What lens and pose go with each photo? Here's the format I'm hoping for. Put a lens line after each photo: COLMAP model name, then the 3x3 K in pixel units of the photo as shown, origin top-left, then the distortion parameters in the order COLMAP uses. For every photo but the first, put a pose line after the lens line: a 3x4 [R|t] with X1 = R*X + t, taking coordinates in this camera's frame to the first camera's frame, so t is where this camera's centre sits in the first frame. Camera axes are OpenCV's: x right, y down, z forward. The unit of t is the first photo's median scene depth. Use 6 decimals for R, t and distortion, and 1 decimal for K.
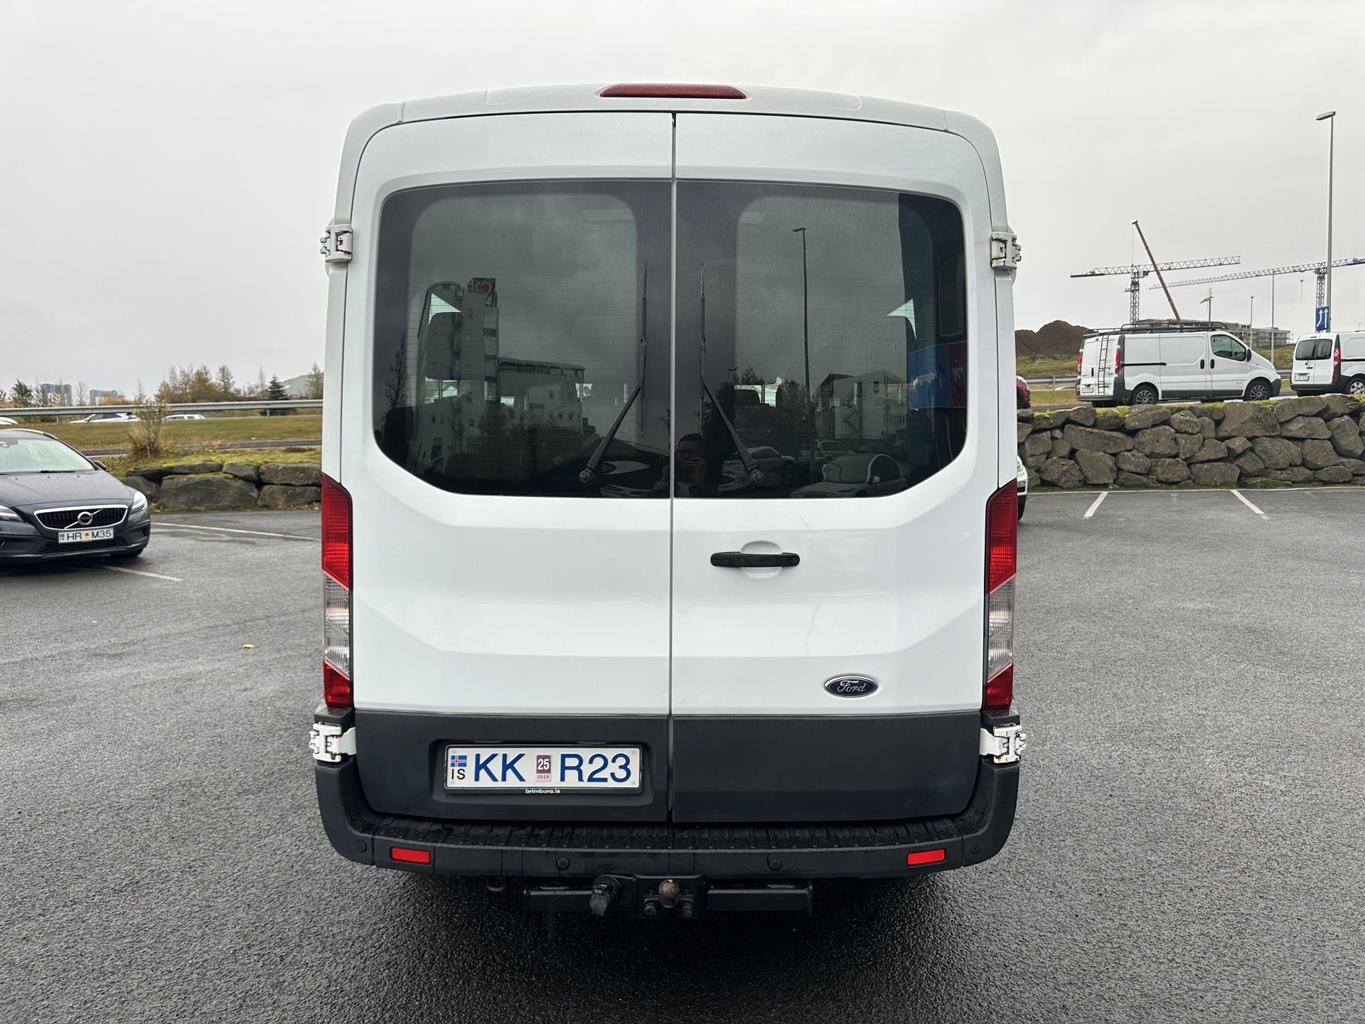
lens RADIAL K [[1043.6, 0, 681.7], [0, 1043.6, 547.5], [0, 0, 1]] dist [0.002321, -0.002026]
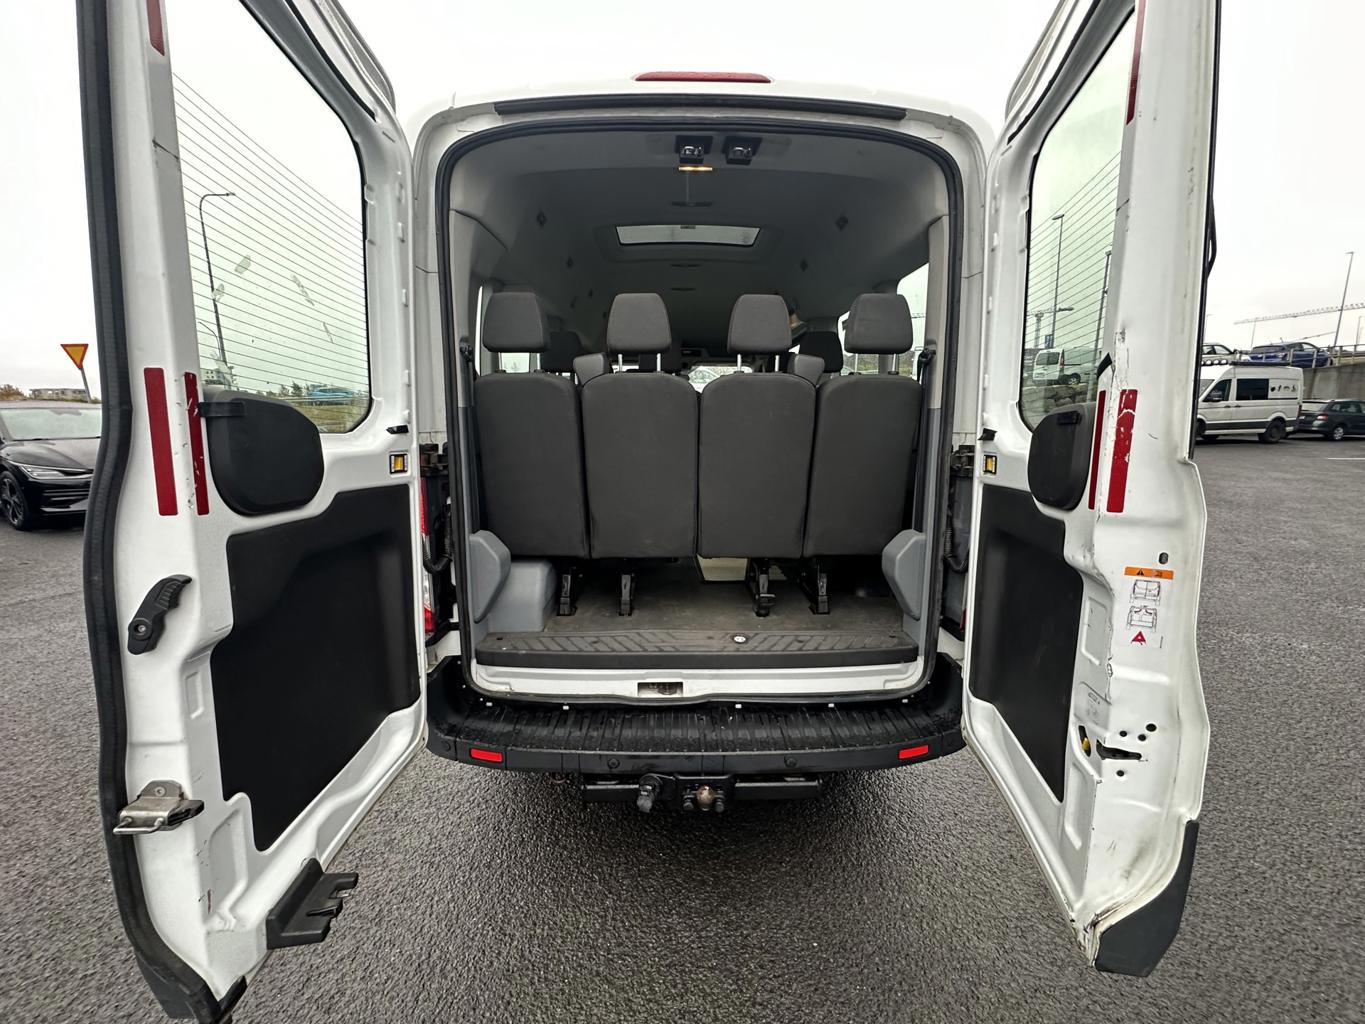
lens RADIAL K [[553.5, 0, 691.5], [0, 553.5, 515.3], [0, 0, 1]] dist [-0.001776, -0.000332]
pose [[0.999304, -0.010455, 0.035802, -0.042646], [0.007711, 0.997084, 0.075927, -0.028187], [-0.036491, -0.075598, 0.996470, 0.373694]]
